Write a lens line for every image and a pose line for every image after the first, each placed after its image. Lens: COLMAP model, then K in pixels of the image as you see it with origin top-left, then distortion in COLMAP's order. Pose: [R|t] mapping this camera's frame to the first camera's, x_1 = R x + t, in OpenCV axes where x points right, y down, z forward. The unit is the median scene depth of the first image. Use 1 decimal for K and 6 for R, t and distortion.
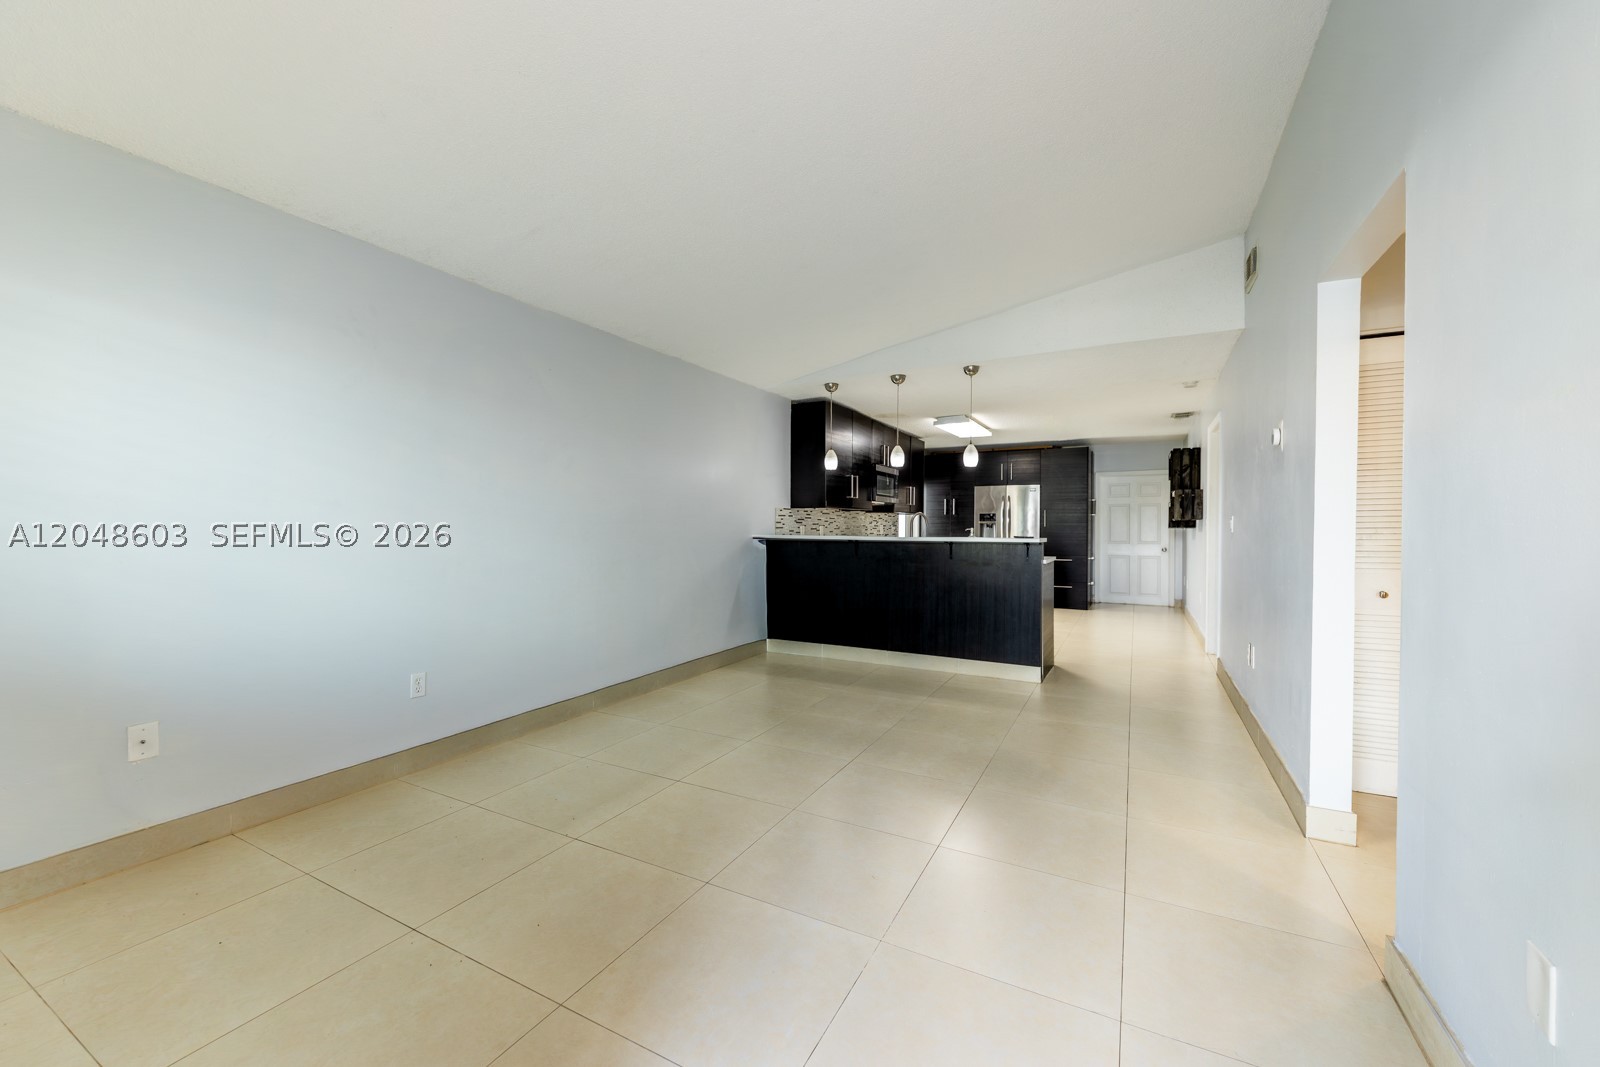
lens RADIAL K [[638.3, 0, 785.7], [0, 638.3, 527.9], [0, 0, 1]] dist [0.011734, -0.002654]
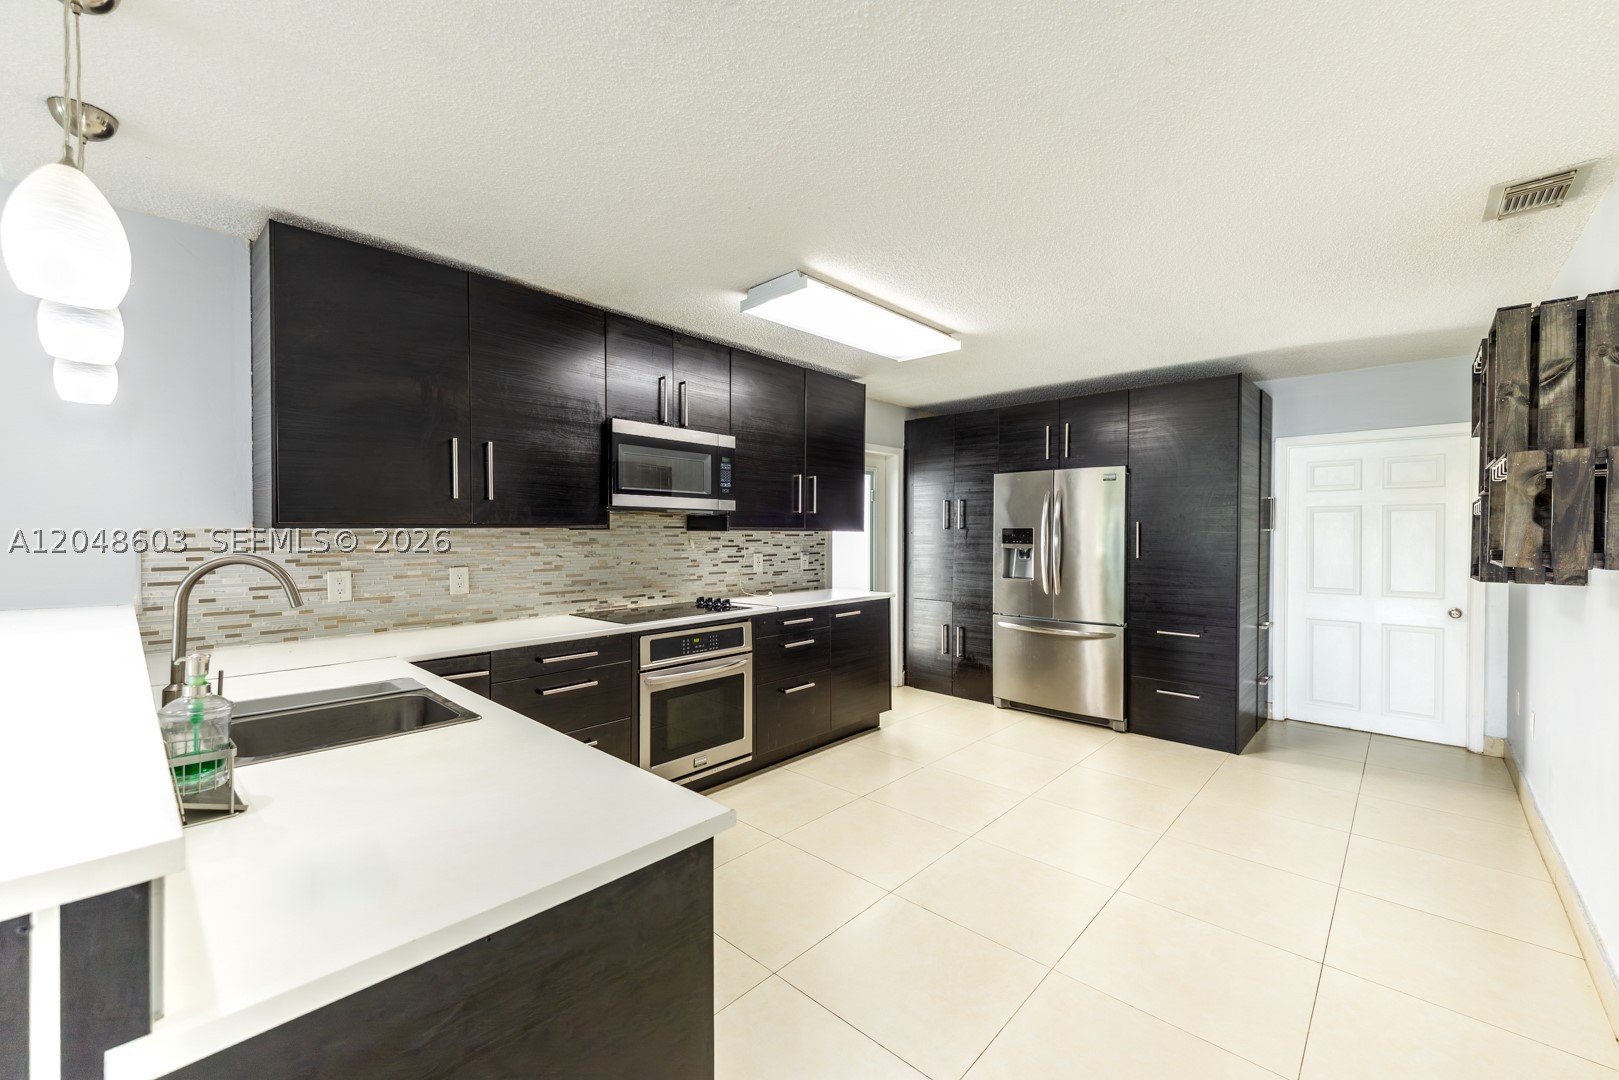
lens RADIAL K [[645.9, 0, 811.8], [0, 645.9, 540.4], [0, 0, 1]] dist [0.011734, -0.002654]
pose [[0.969919, 0.001775, -0.243423, 0.294706], [0.000762, 0.999946, 0.010328, -0.019578], [0.243428, -0.010203, 0.969865, 0.498920]]
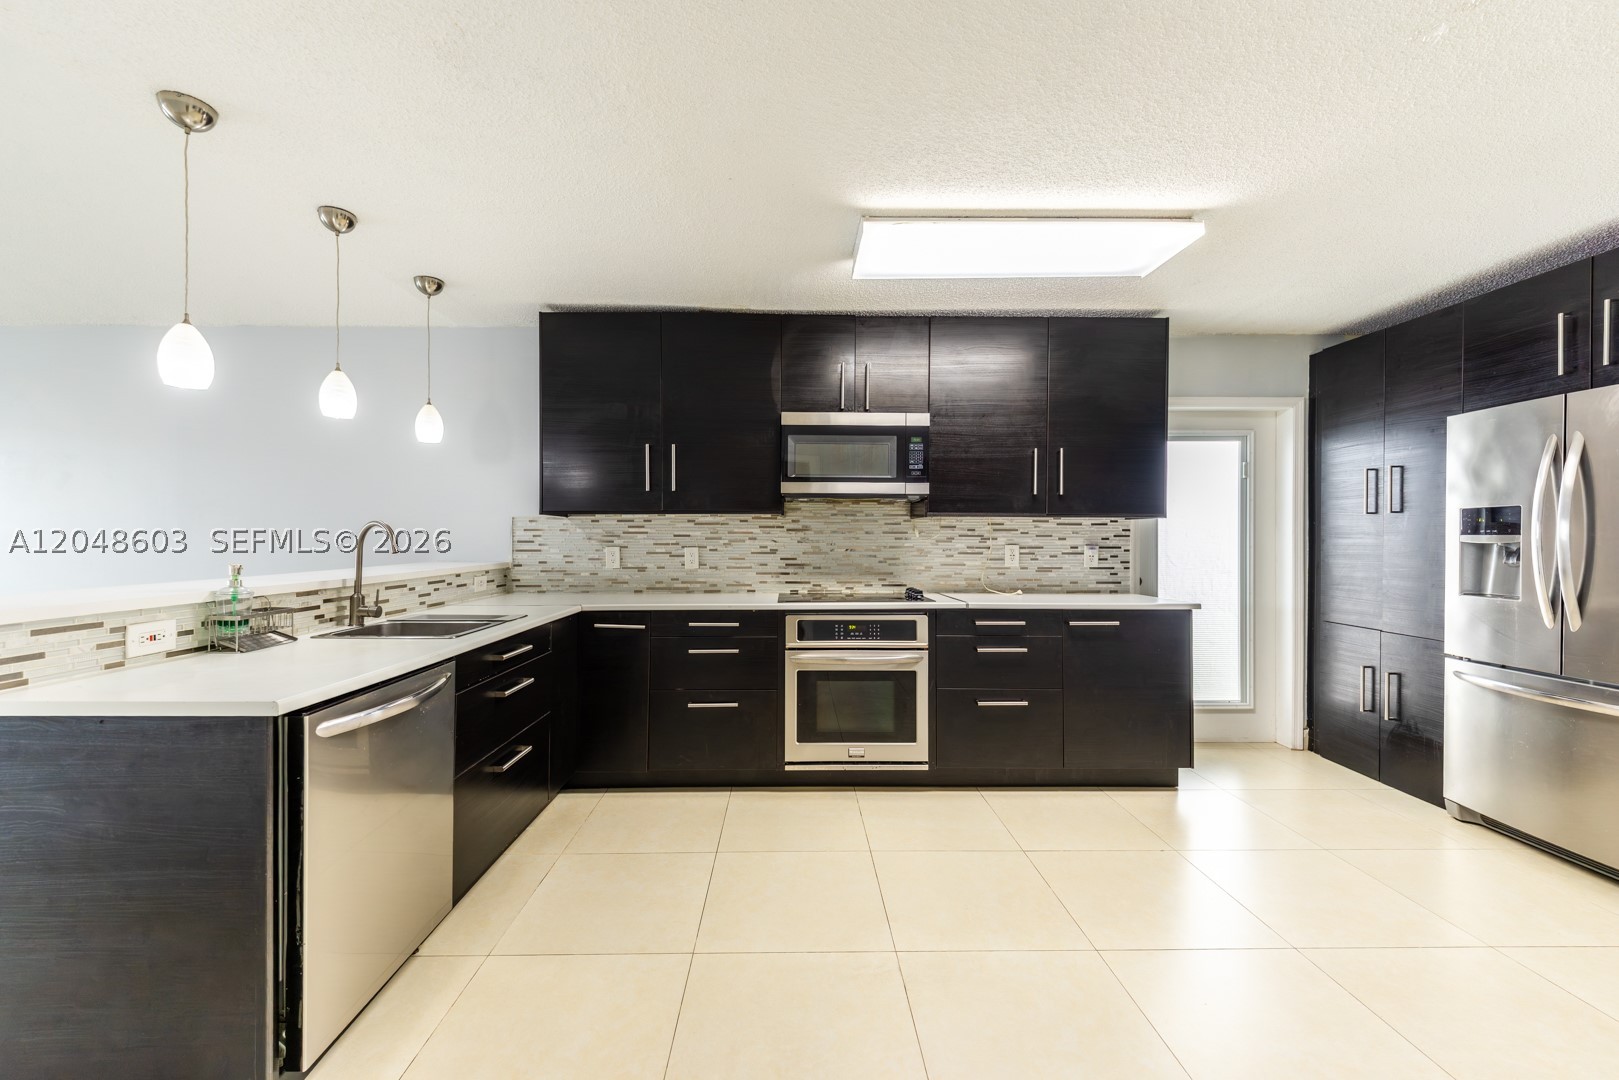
lens RADIAL K [[645.9, 0, 794.9], [0, 645.9, 541.2], [0, 0, 1]] dist [0.011734, -0.002654]
pose [[0.497967, 0.004859, -0.867182, 0.426345], [-0.003665, 0.999987, 0.003498, -0.008646], [0.867188, 0.001436, 0.497979, 0.623281]]
